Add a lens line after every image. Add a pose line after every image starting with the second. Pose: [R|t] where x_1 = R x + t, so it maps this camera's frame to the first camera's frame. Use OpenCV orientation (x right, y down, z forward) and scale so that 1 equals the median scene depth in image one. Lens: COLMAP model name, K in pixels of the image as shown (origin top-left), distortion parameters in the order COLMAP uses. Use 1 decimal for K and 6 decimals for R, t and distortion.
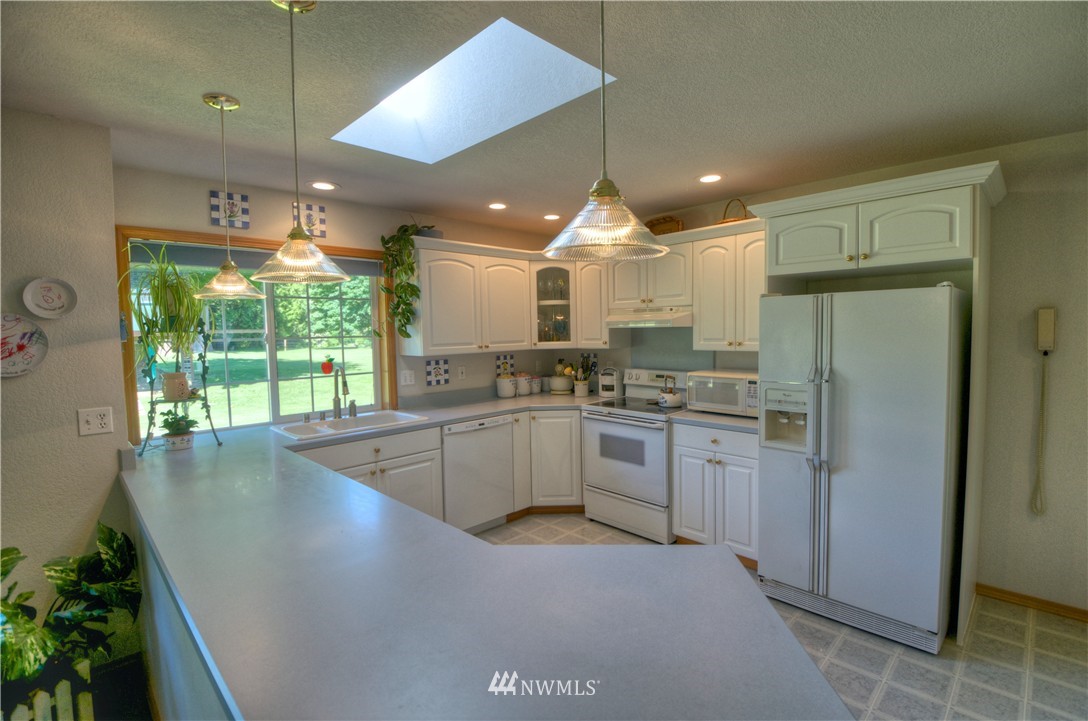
lens RADIAL K [[487.1, 0, 508.1], [0, 487.1, 362.2], [0, 0, 1]] dist [-0.003042, -0.004470]
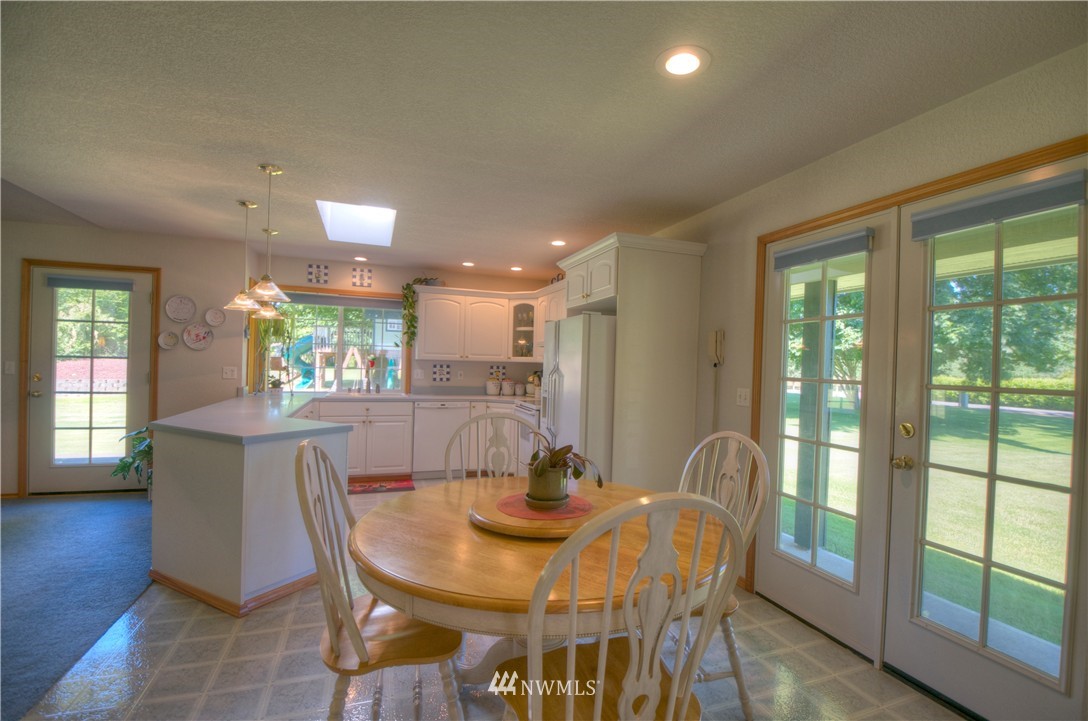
lens RADIAL K [[487.1, 0, 543.0], [0, 487.1, 366.9], [0, 0, 1]] dist [-0.003042, -0.004470]
pose [[0.910570, 0.051191, -0.410173, 0.784752], [-0.076927, 0.995953, -0.046477, 0.049935], [0.406134, 0.073874, 0.910823, -0.257235]]
